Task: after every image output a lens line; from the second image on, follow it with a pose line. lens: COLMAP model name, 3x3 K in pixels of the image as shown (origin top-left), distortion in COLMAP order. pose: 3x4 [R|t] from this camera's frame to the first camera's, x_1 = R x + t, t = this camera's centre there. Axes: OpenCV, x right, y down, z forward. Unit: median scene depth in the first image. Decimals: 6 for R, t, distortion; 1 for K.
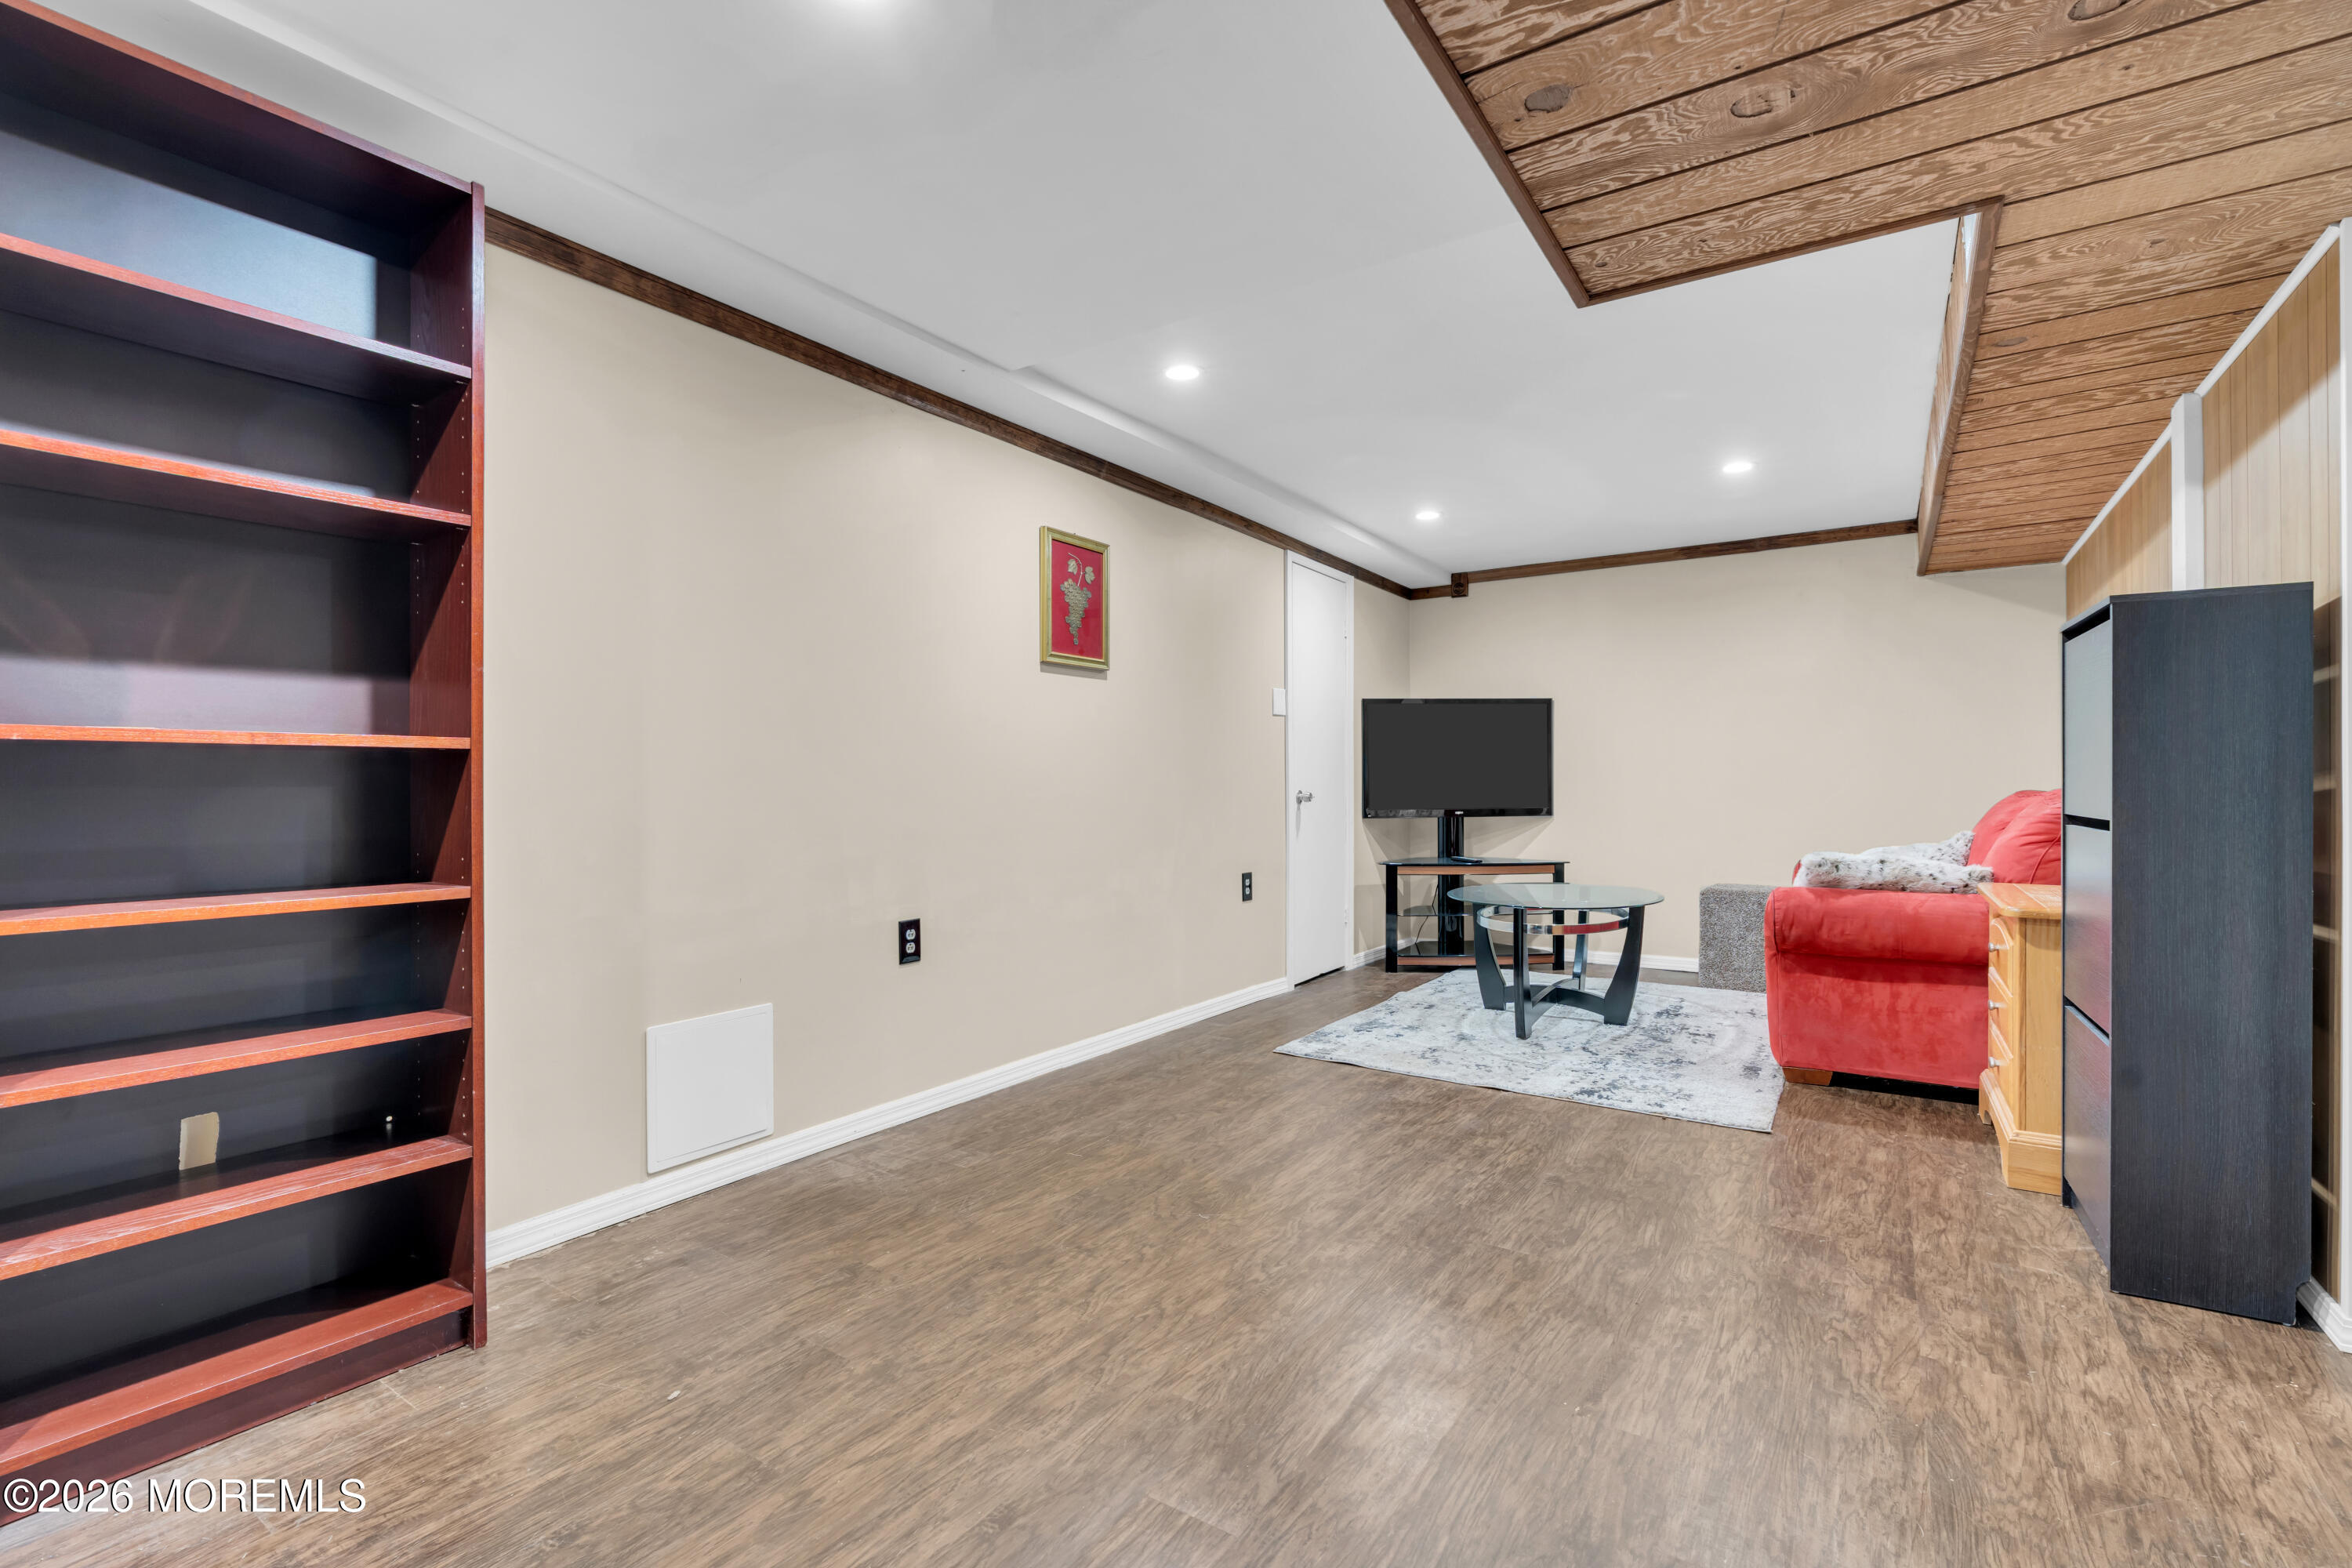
lens RADIAL K [[1057.9, 0, 1171.5], [0, 1057.9, 782.7], [0, 0, 1]] dist [-0.012848, 0.000953]
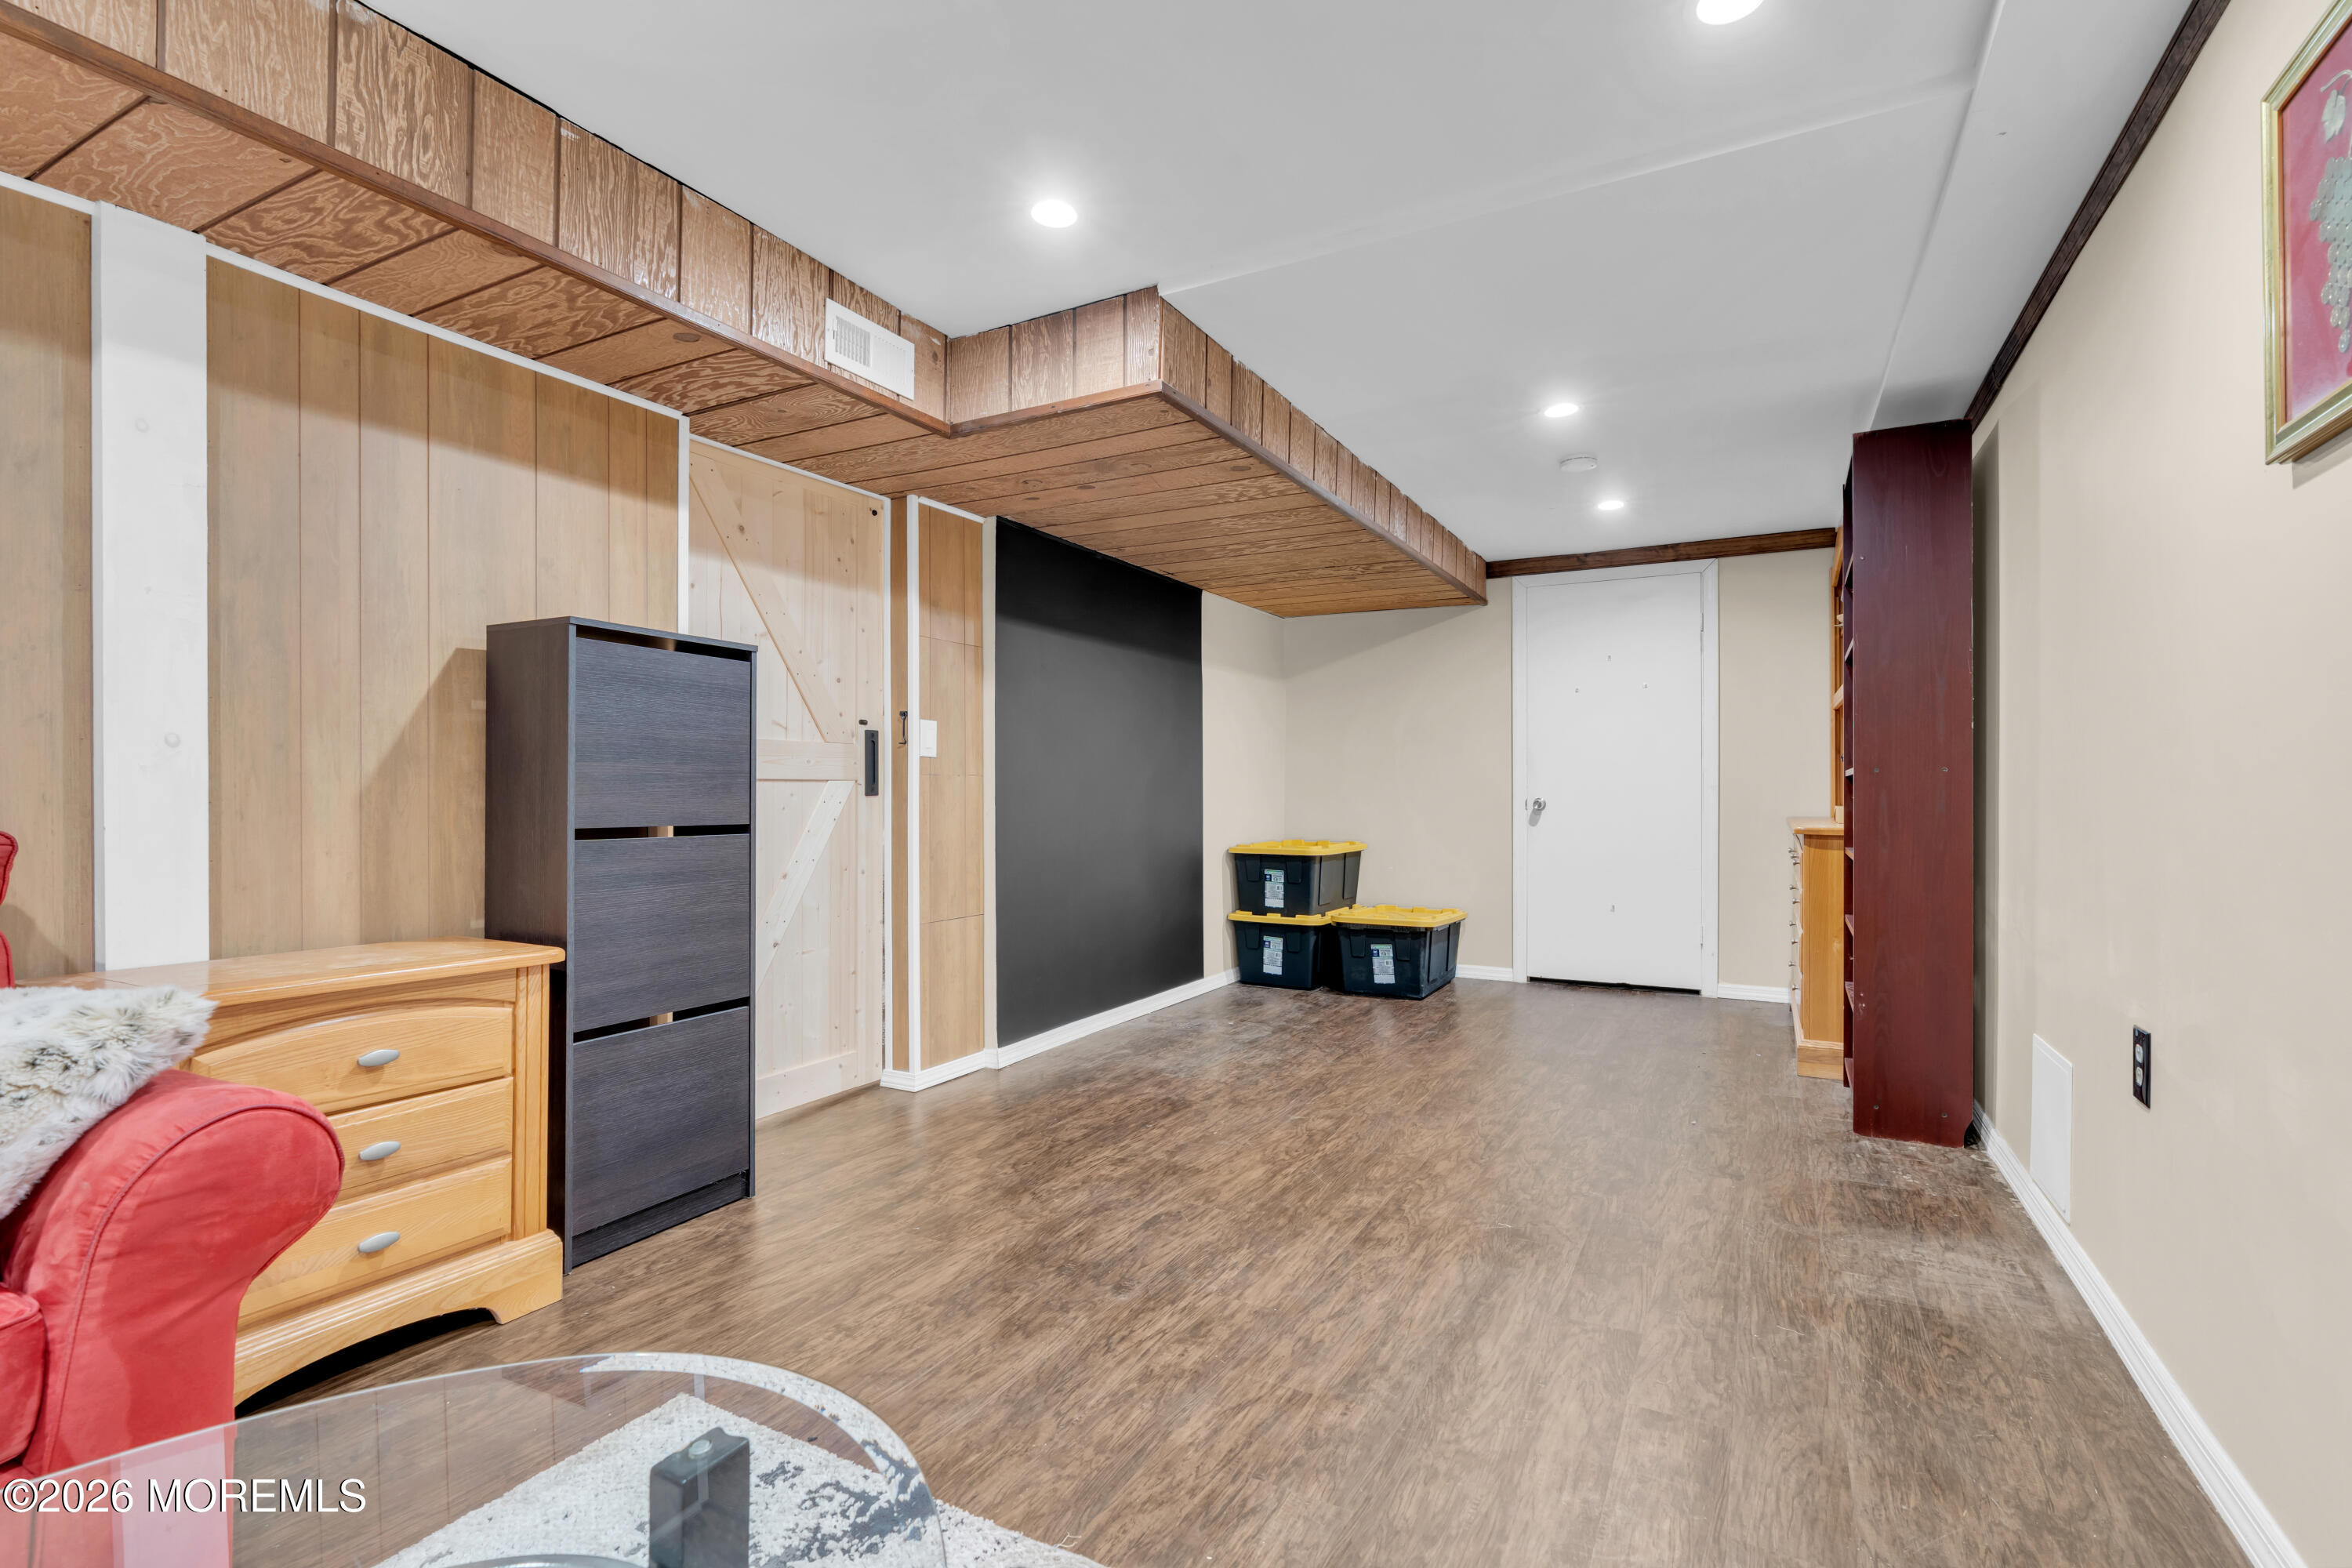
lens RADIAL K [[1057.9, 0, 1182.7], [0, 1057.9, 785.1], [0, 0, 1]] dist [-0.012848, 0.000953]
pose [[-0.995143, -0.000807, -0.098433, 0.423407], [0.000044, 0.999963, -0.008638, 0.001473], [0.098436, -0.008600, -0.995106, 1.923068]]
